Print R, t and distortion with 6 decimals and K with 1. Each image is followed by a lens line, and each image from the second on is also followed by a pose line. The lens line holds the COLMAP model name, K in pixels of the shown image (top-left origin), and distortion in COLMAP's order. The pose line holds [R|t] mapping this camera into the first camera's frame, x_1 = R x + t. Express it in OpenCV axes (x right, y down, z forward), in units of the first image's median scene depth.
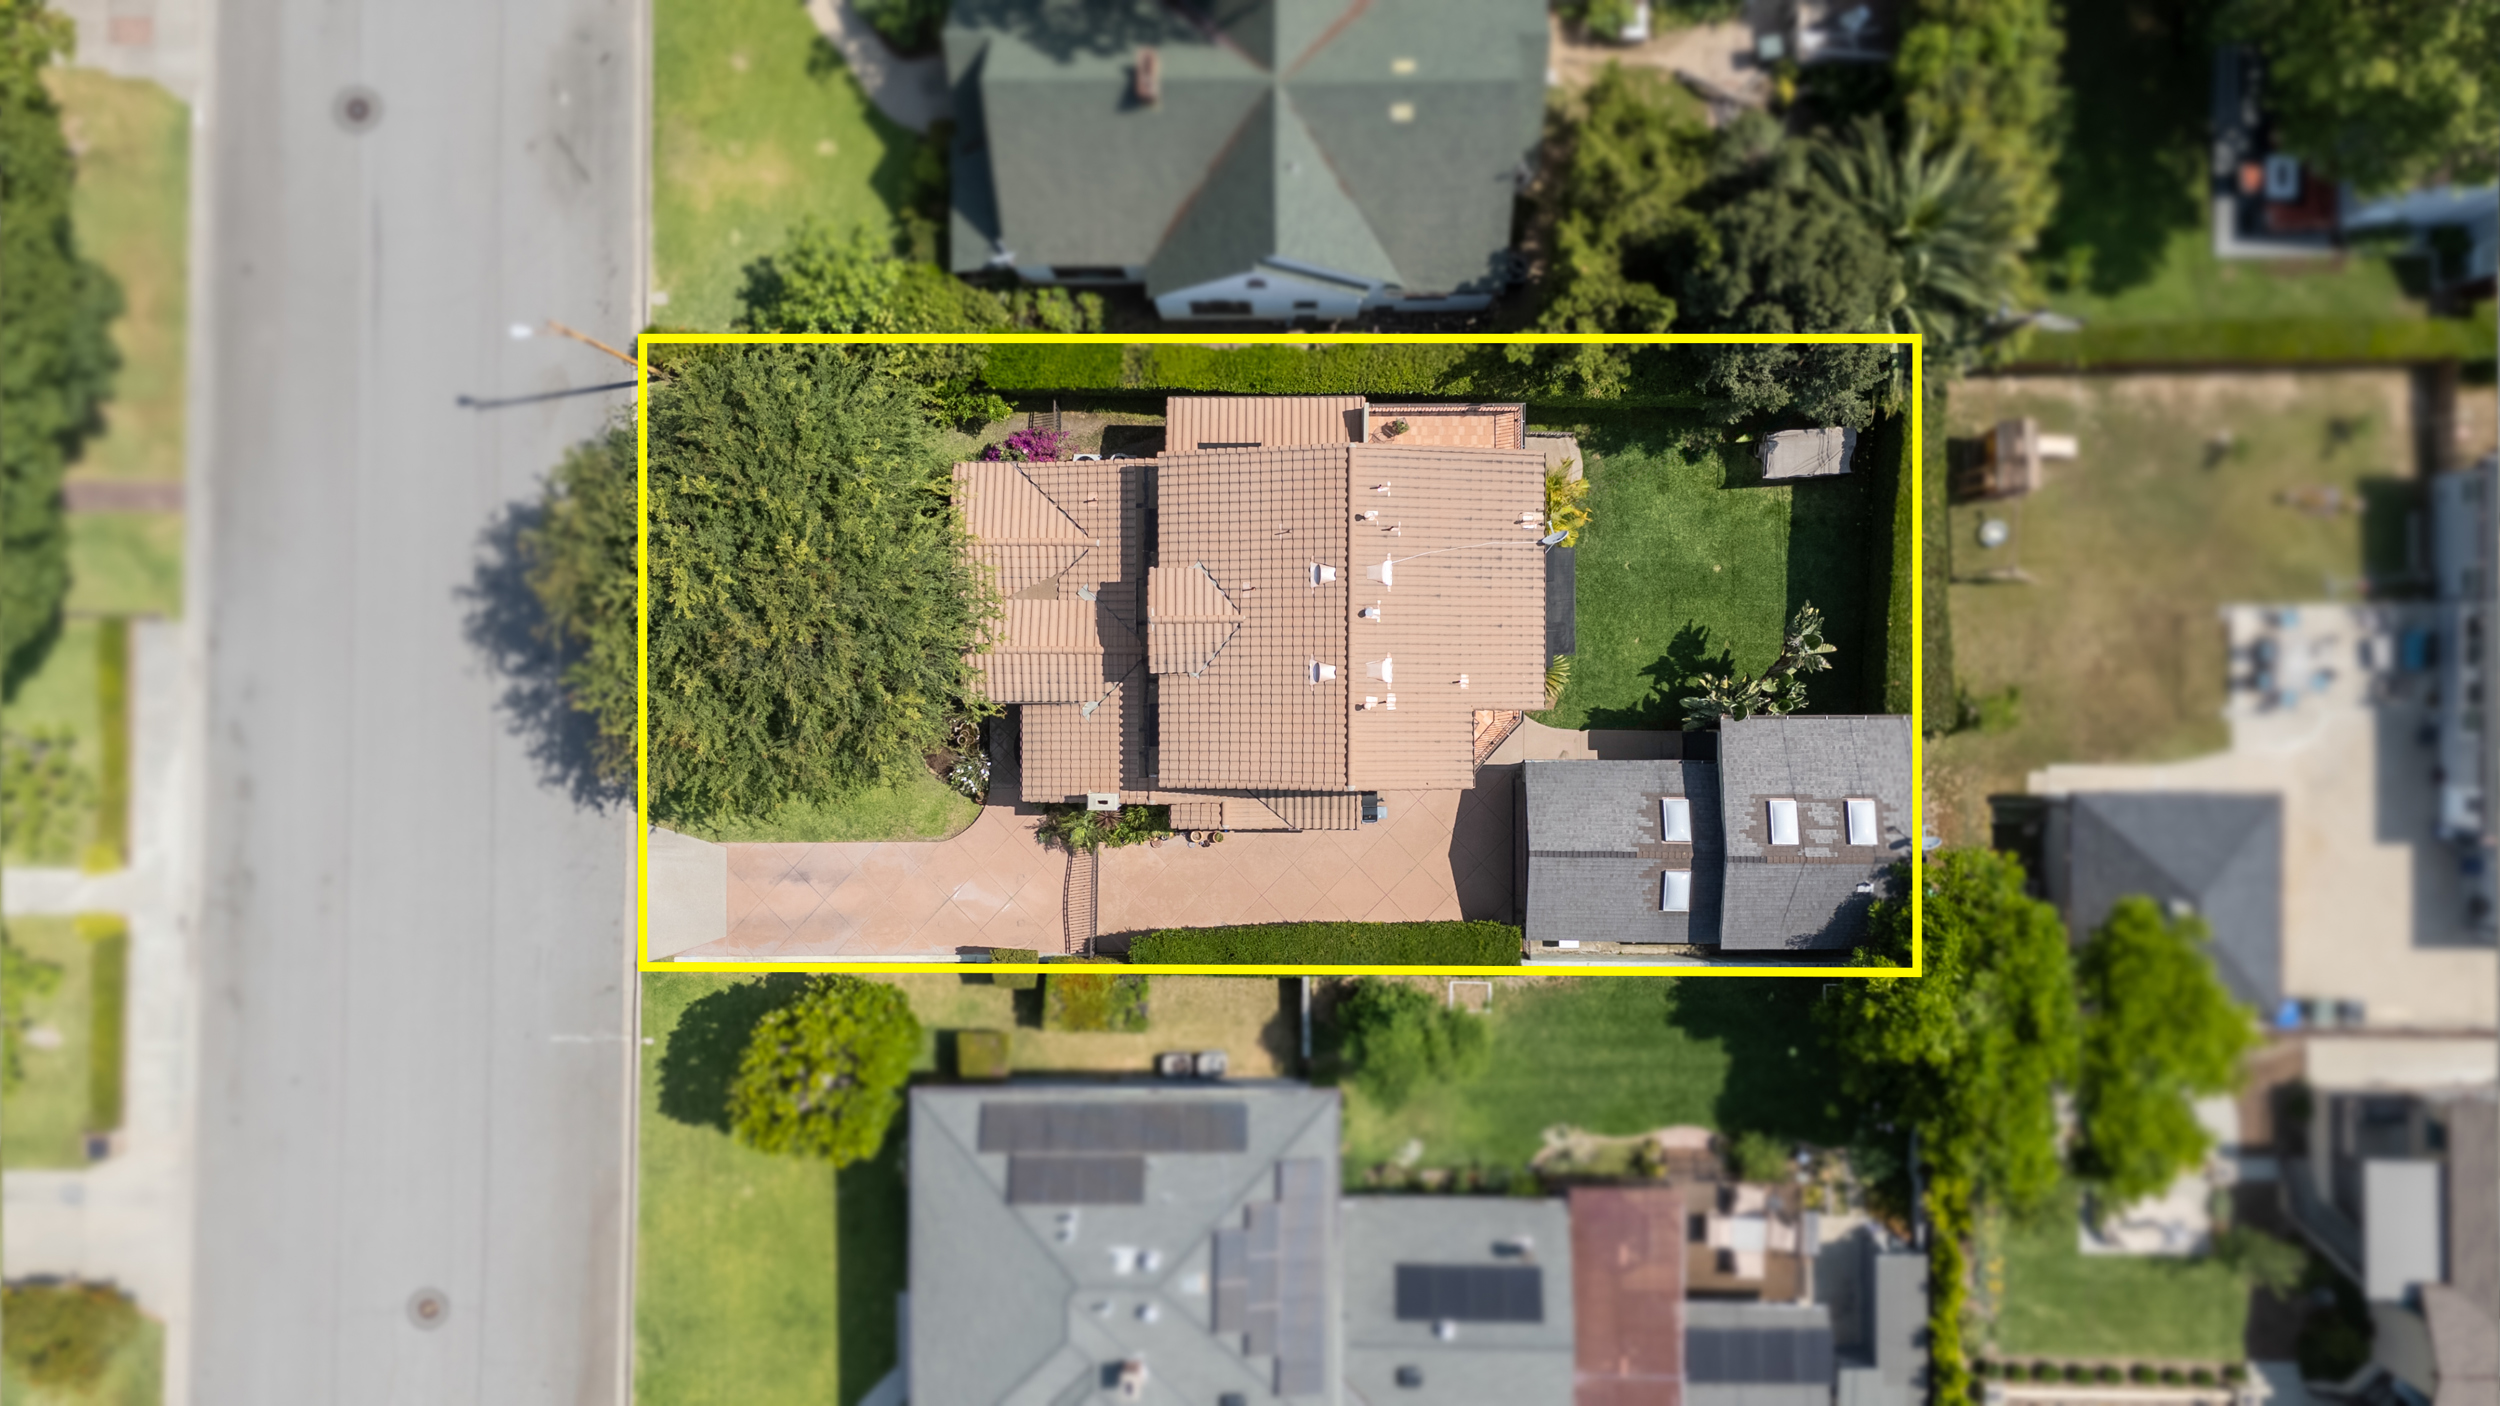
lens RADIAL K [[1808.6, 0, 1250.0], [0, 1808.6, 703.0], [0, 0, 1]] dist [-0.005248, -0.002473]
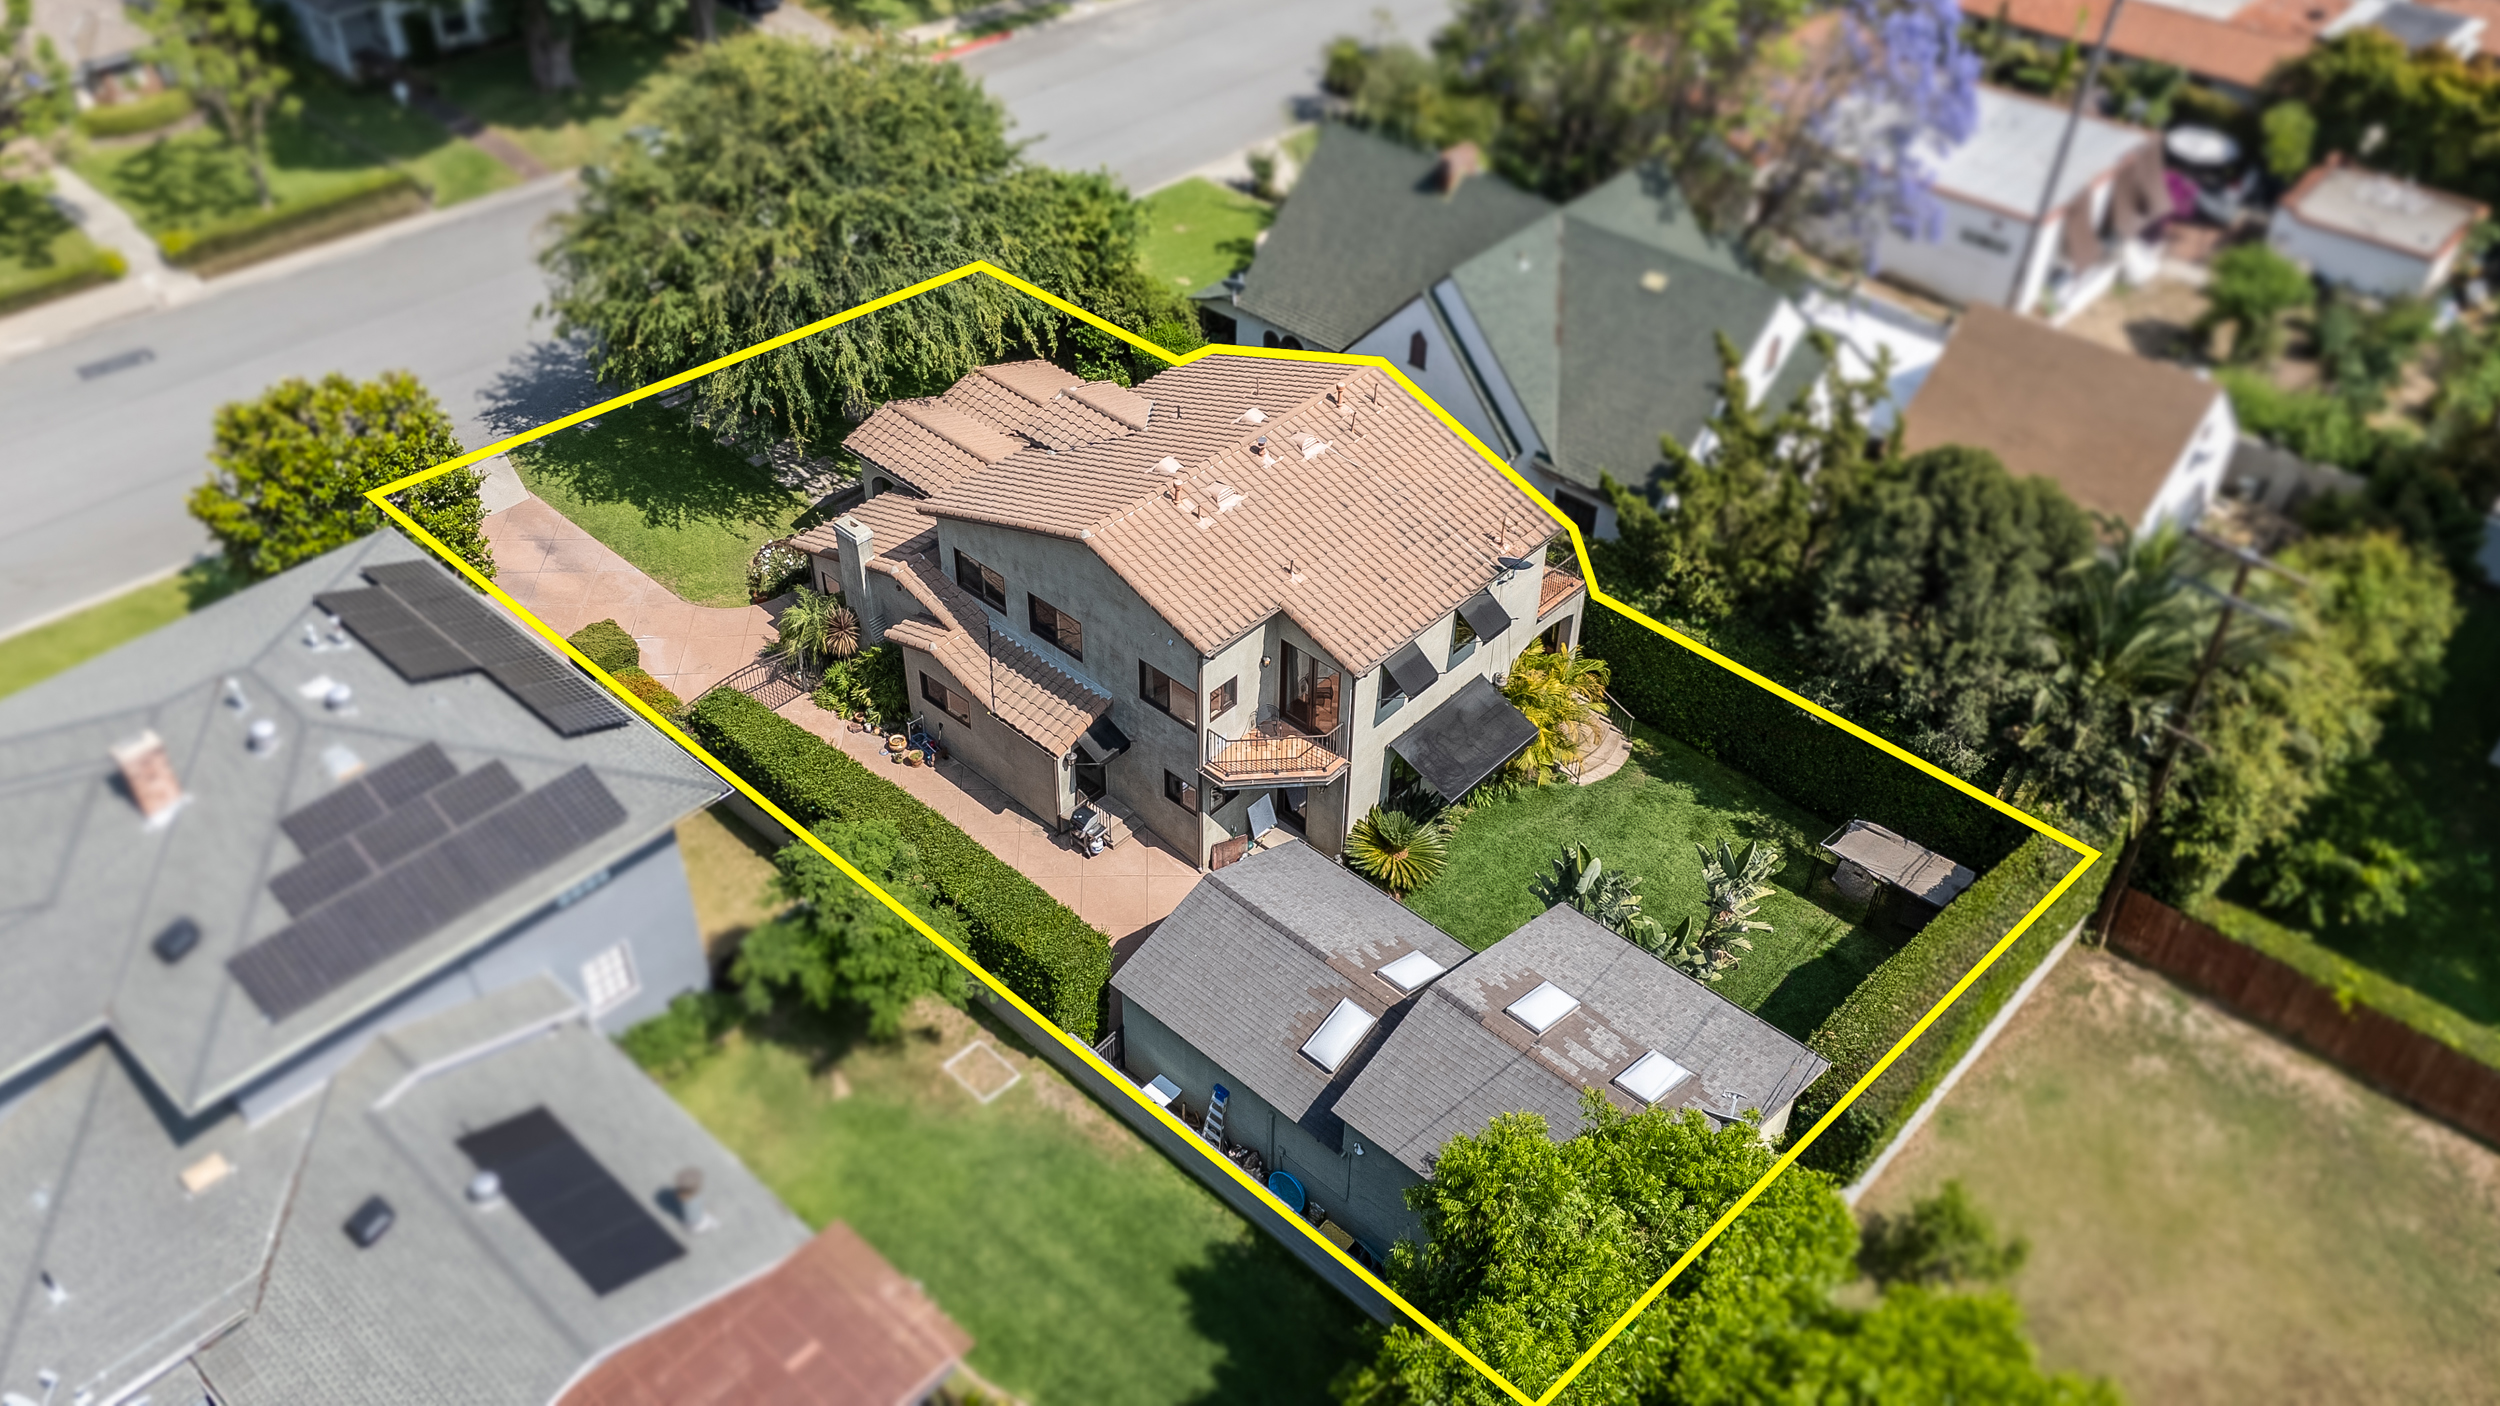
lens RADIAL K [[1931.0, 0, 1240.8], [0, 1931.0, 708.2], [0, 0, 1]] dist [0.007206, 0.005292]
pose [[0.735352, 0.459556, -0.498061, 0.485961], [-0.676970, 0.464377, -0.571022, 0.448353], [-0.031129, 0.757075, 0.652587, 0.495209]]
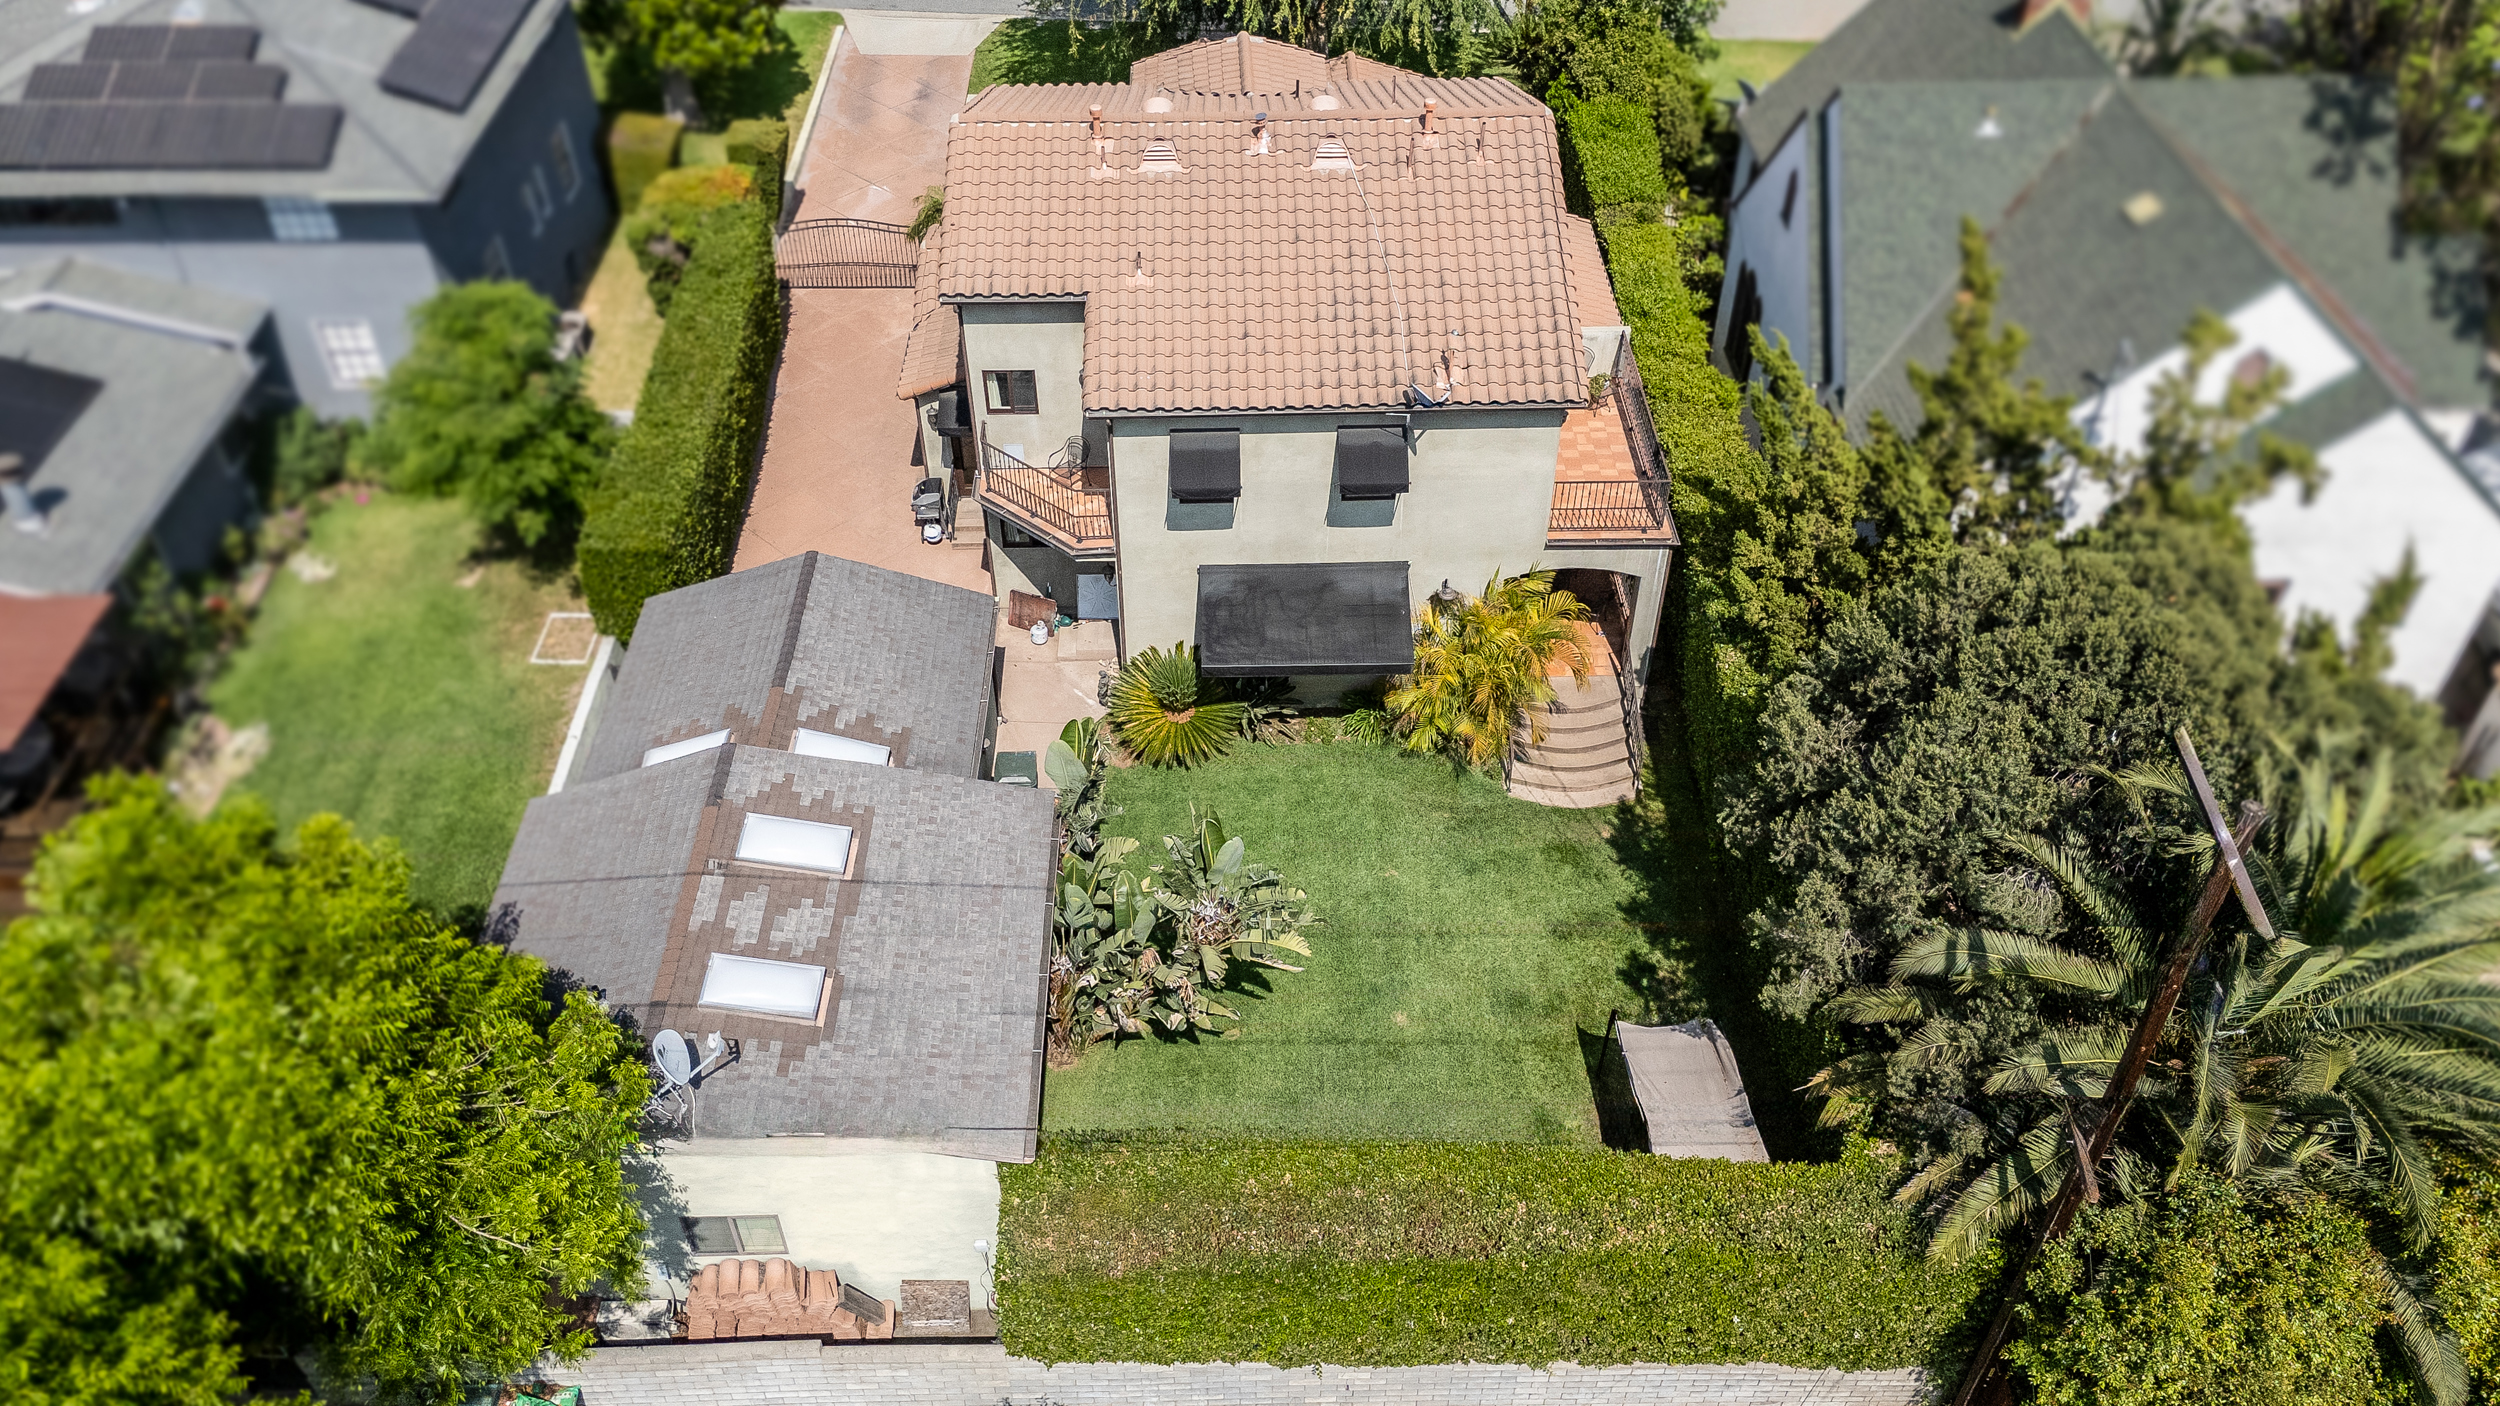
lens RADIAL K [[1931.0, 0, 1240.8], [0, 1931.0, 708.2], [0, 0, 1]] dist [0.007206, 0.005292]
pose [[0.014289, 0.686191, -0.727281, 0.590269], [-0.999894, 0.007710, -0.012370, -0.031835], [-0.002880, 0.727381, 0.686228, 0.652932]]
